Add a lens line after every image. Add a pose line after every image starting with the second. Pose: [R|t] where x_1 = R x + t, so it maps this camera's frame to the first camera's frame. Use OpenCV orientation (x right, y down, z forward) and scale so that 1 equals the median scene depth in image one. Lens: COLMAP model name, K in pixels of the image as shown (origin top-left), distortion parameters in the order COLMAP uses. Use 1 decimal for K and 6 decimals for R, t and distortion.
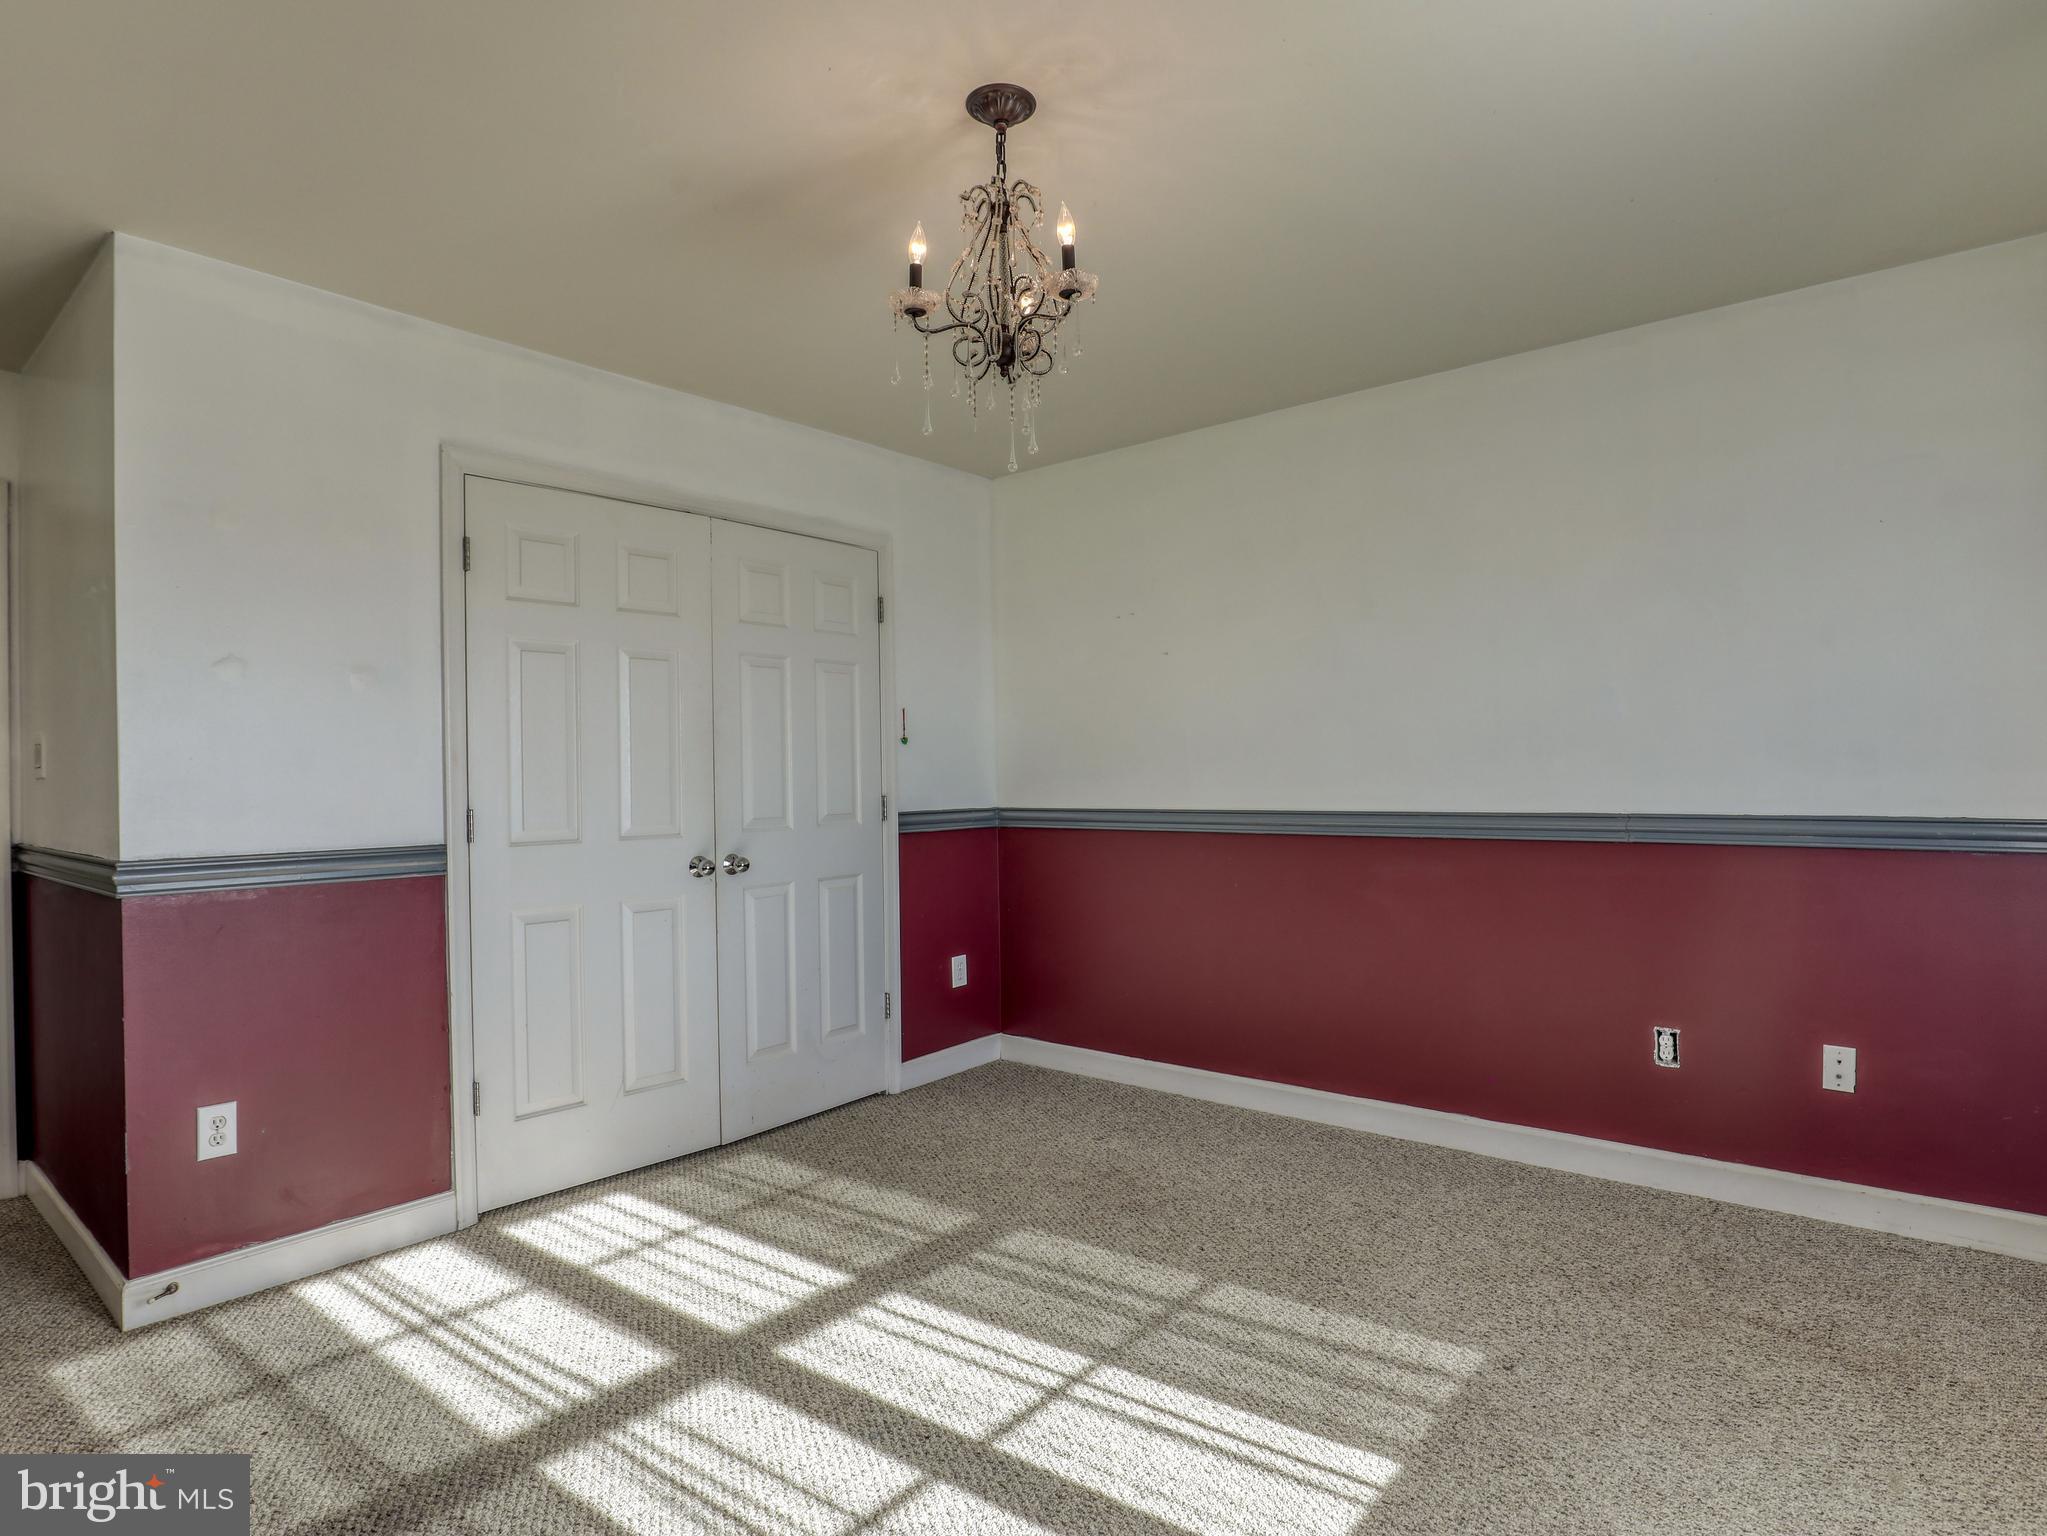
lens RADIAL K [[1112.0, 0, 1030.2], [0, 1112.0, 773.8], [0, 0, 1]] dist [-0.024774, 0.004323]
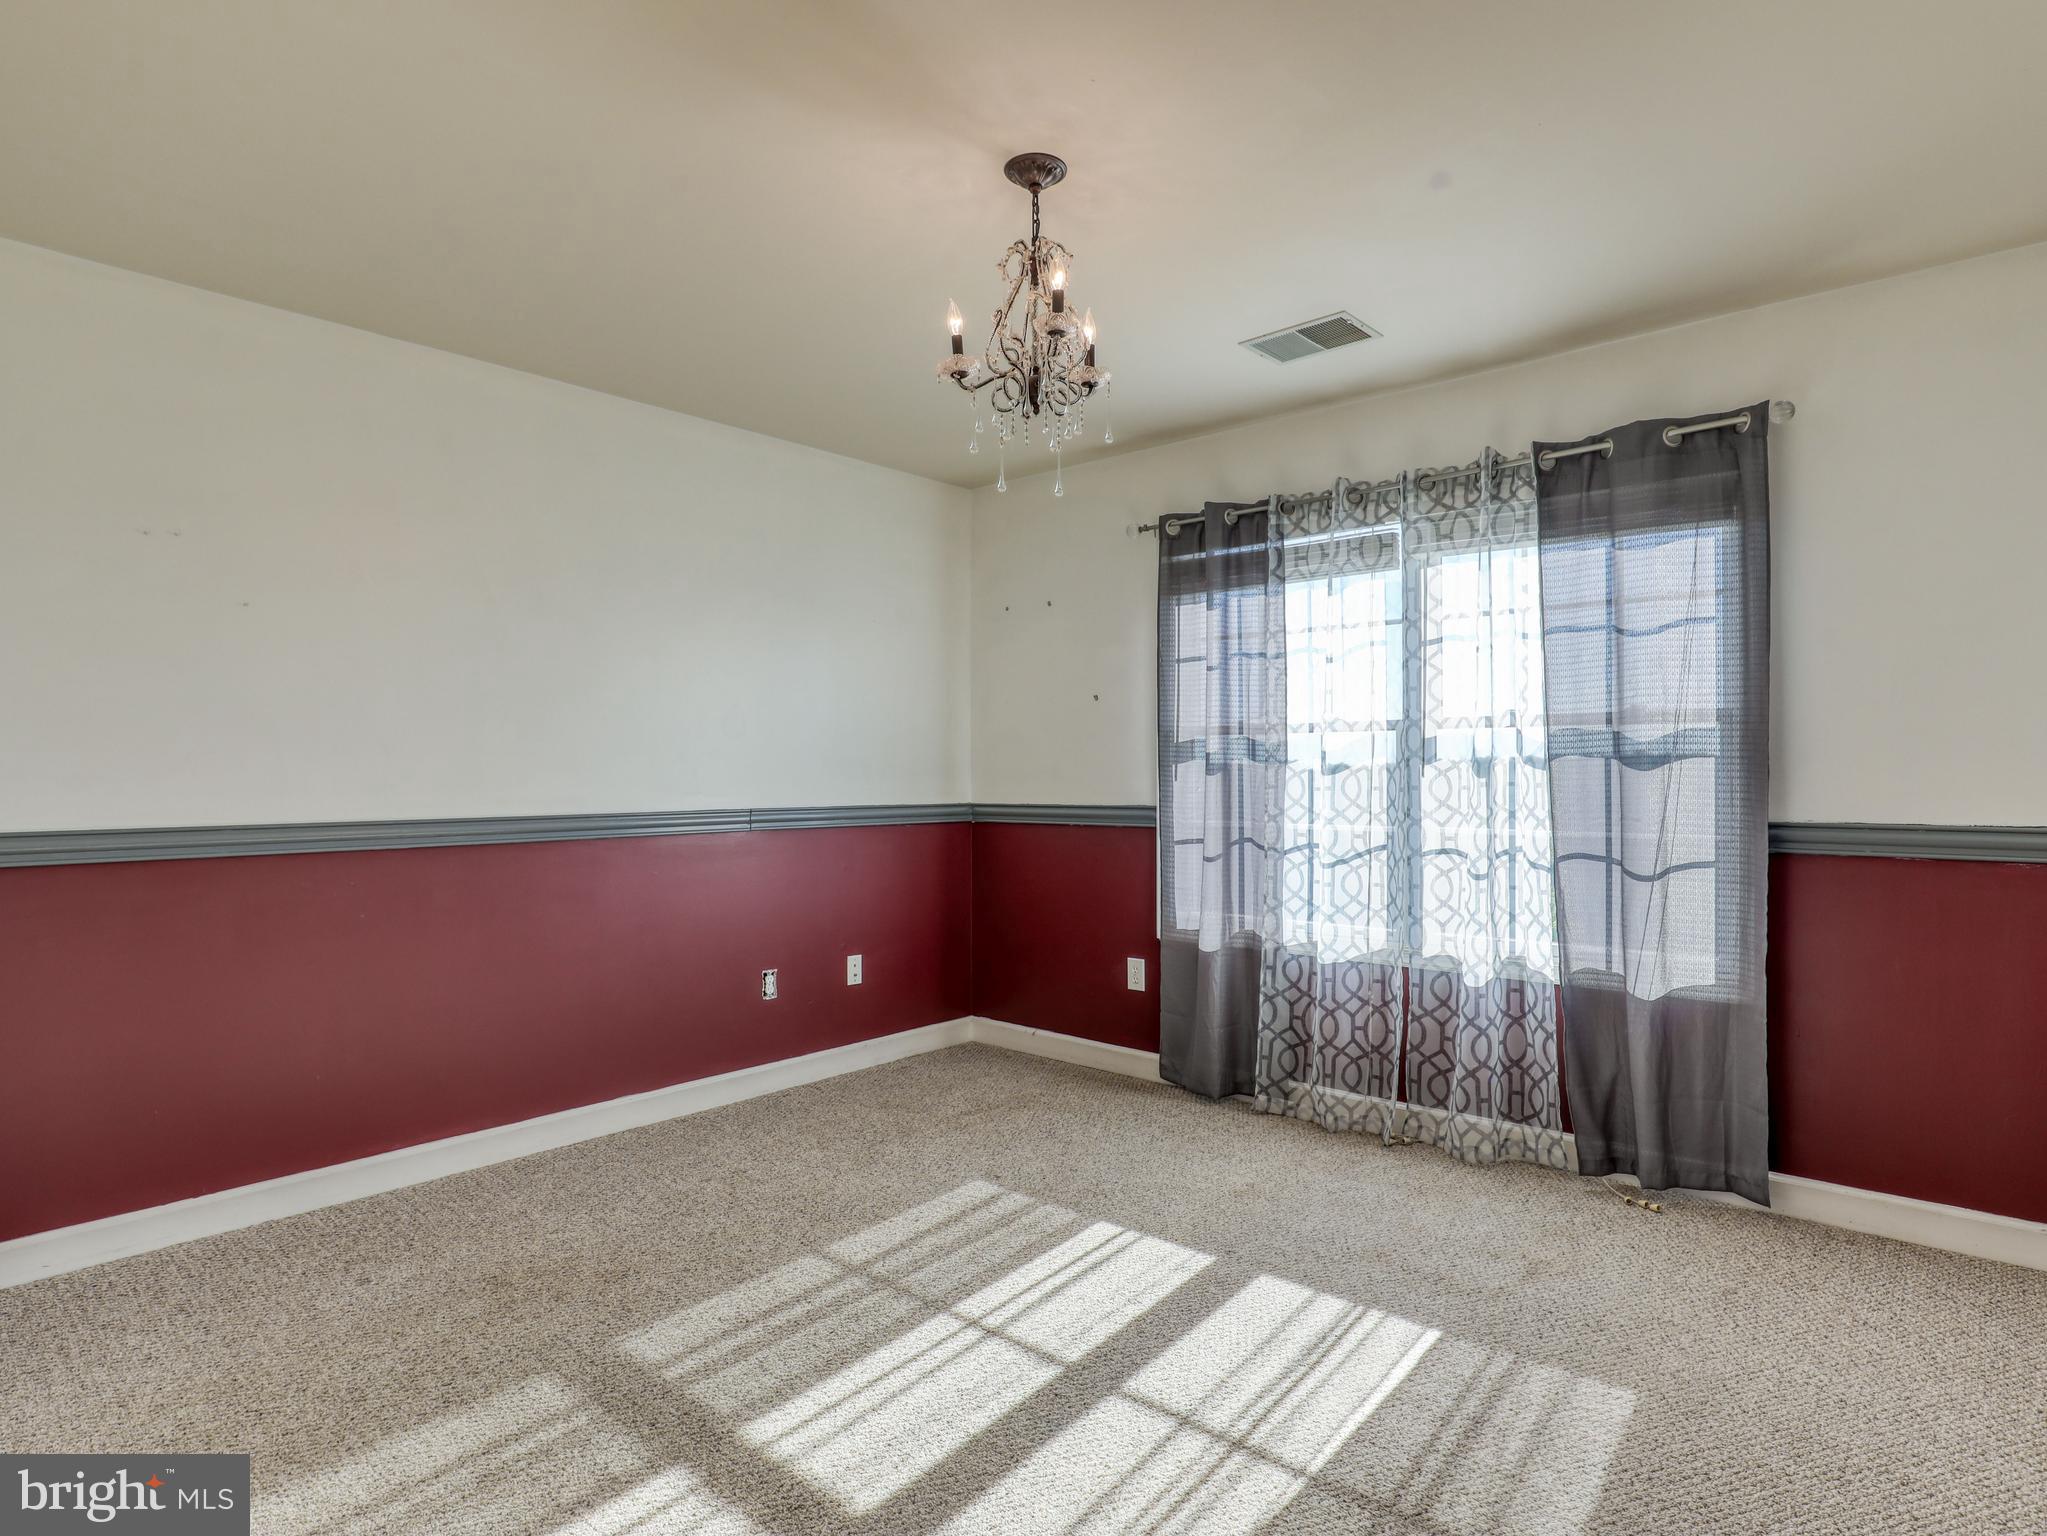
lens RADIAL K [[1112.0, 0, 1028.6], [0, 1112.0, 766.6], [0, 0, 1]] dist [-0.024774, 0.004323]
pose [[0.032616, 0.020685, 0.999254, -0.952131], [0.001727, 0.999783, -0.020752, 0.016224], [-0.999466, 0.002403, 0.032574, 0.809761]]
